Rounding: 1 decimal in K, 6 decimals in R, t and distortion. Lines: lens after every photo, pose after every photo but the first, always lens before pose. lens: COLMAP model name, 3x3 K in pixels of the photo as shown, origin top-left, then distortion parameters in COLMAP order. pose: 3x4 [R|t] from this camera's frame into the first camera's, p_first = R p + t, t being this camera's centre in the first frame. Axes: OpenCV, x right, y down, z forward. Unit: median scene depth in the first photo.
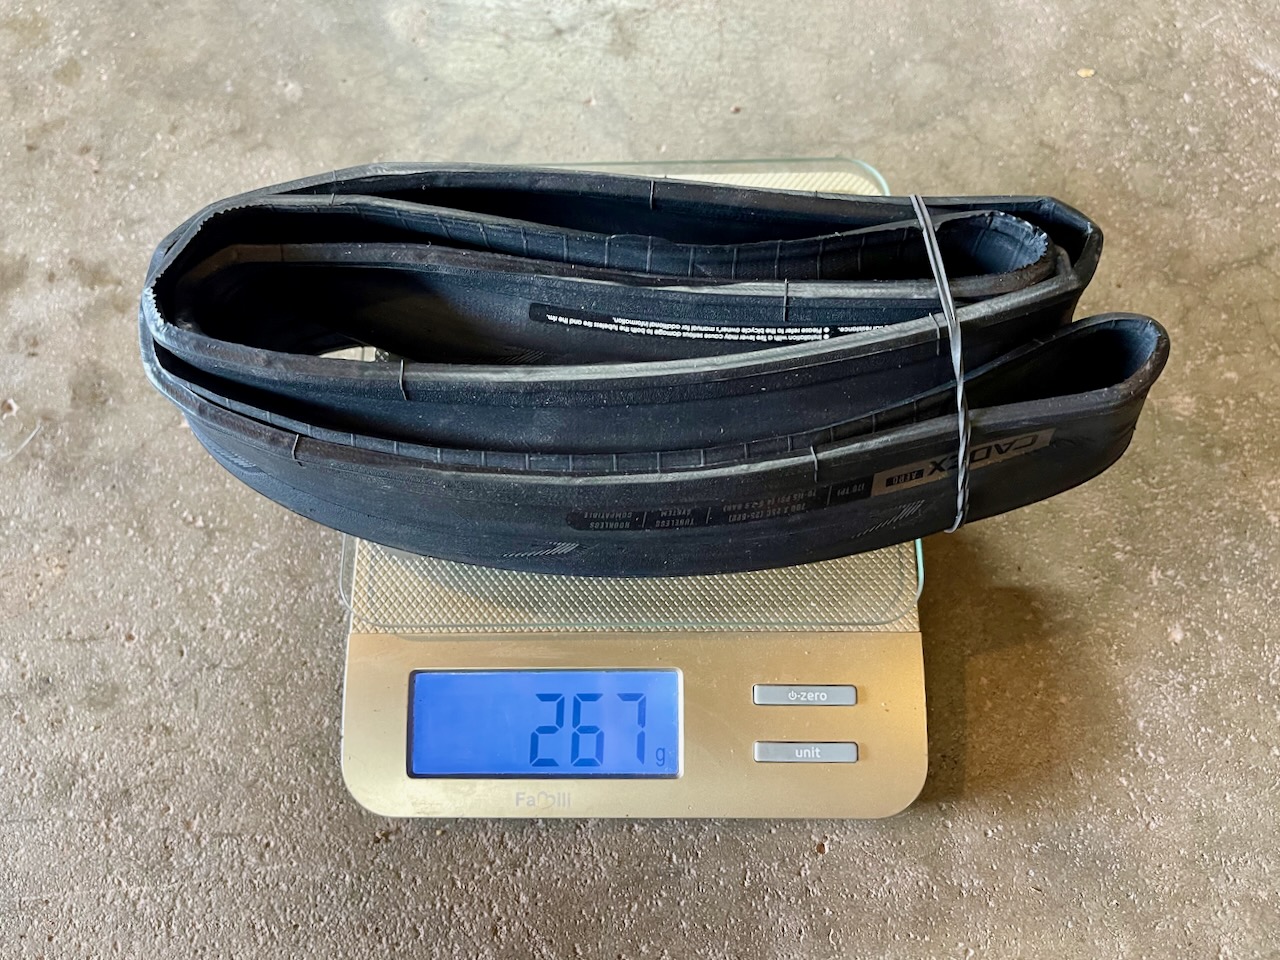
lens RADIAL K [[974.8, 0, 640.0], [0, 974.8, 480.0], [0, 0, 1]] dist [0.090973, -0.138614]
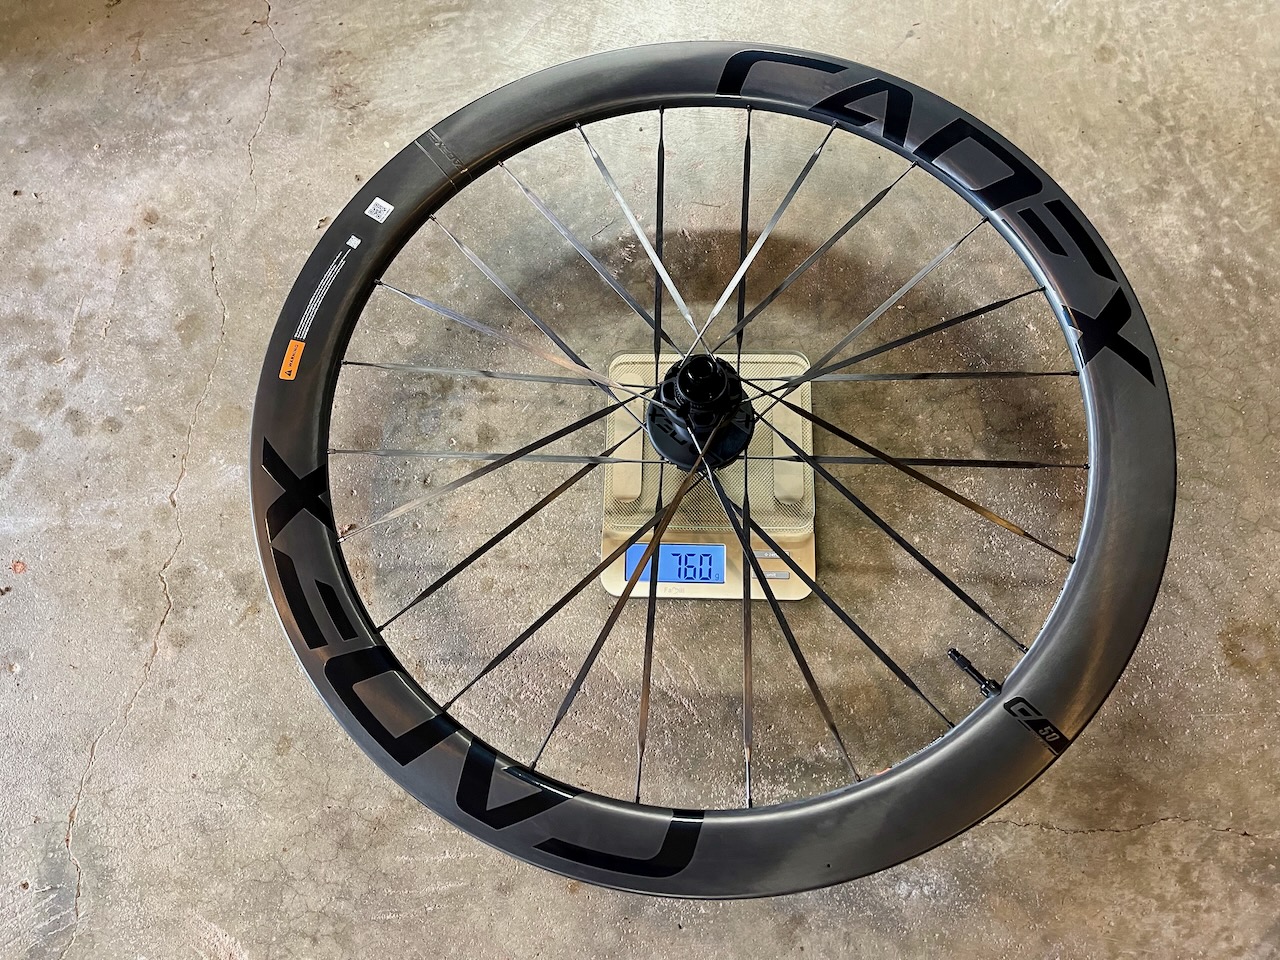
lens RADIAL K [[984.0, 0, 645.9], [0, 984.0, 473.6], [0, 0, 1]] dist [0.089762, -0.138915]
pose [[0.999676, 0.020913, -0.014542, -0.118063], [-0.021290, 0.999428, -0.026290, 0.060221], [0.013983, 0.026591, 0.999549, -1.437603]]
